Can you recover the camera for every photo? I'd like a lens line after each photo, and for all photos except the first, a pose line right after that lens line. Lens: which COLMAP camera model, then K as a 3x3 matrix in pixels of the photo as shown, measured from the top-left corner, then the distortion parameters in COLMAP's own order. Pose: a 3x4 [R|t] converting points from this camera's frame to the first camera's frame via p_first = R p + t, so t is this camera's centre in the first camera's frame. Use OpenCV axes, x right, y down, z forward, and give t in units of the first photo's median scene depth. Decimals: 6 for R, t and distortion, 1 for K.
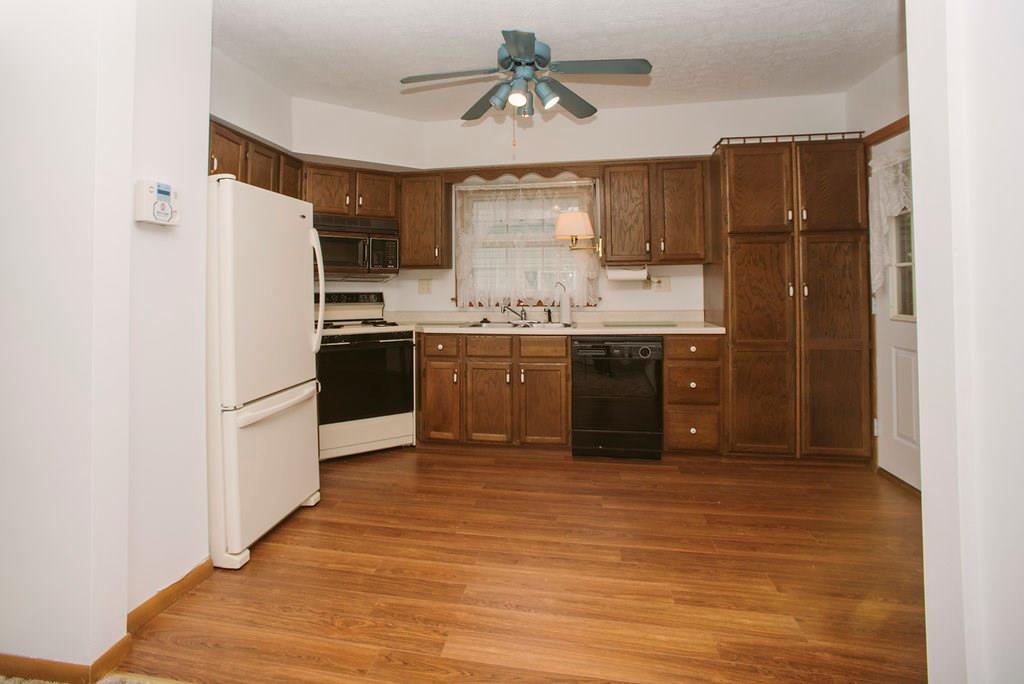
lens RADIAL K [[421.5, 0, 510.4], [0, 421.5, 281.5], [0, 0, 1]] dist [-0.023720, 0.000150]
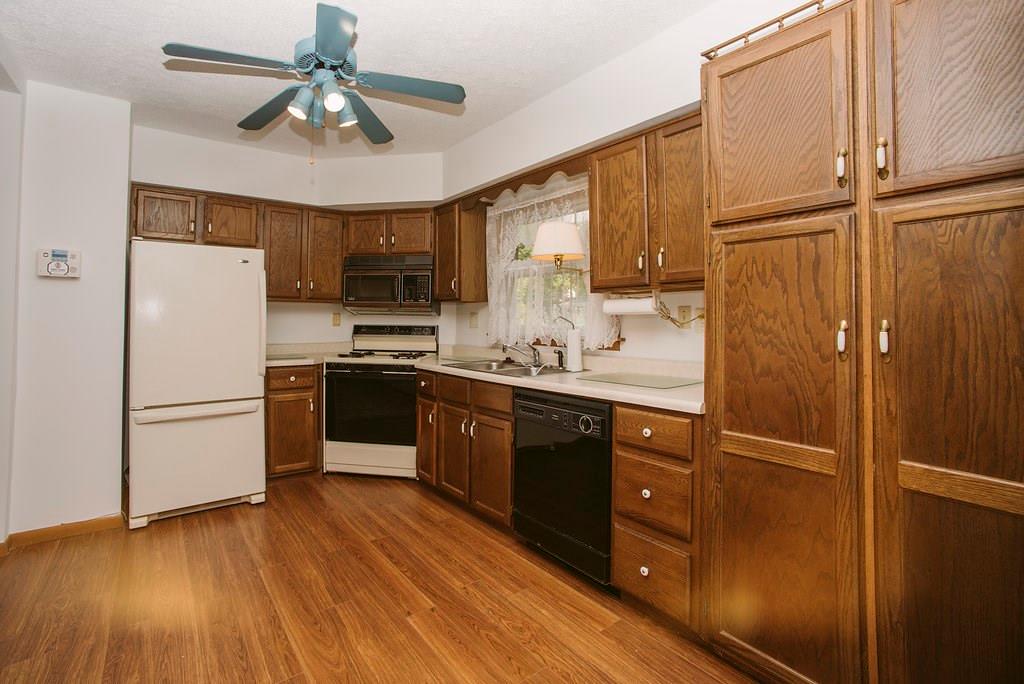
lens RADIAL K [[418.1, 0, 525.3], [0, 418.1, 312.0], [0, 0, 1]] dist [-0.024066, 0.000038]
pose [[0.778060, -0.001565, -0.628188, 0.628245], [-0.002806, 0.999978, -0.005967, -0.002880], [0.628183, 0.006406, 0.778039, 0.412963]]
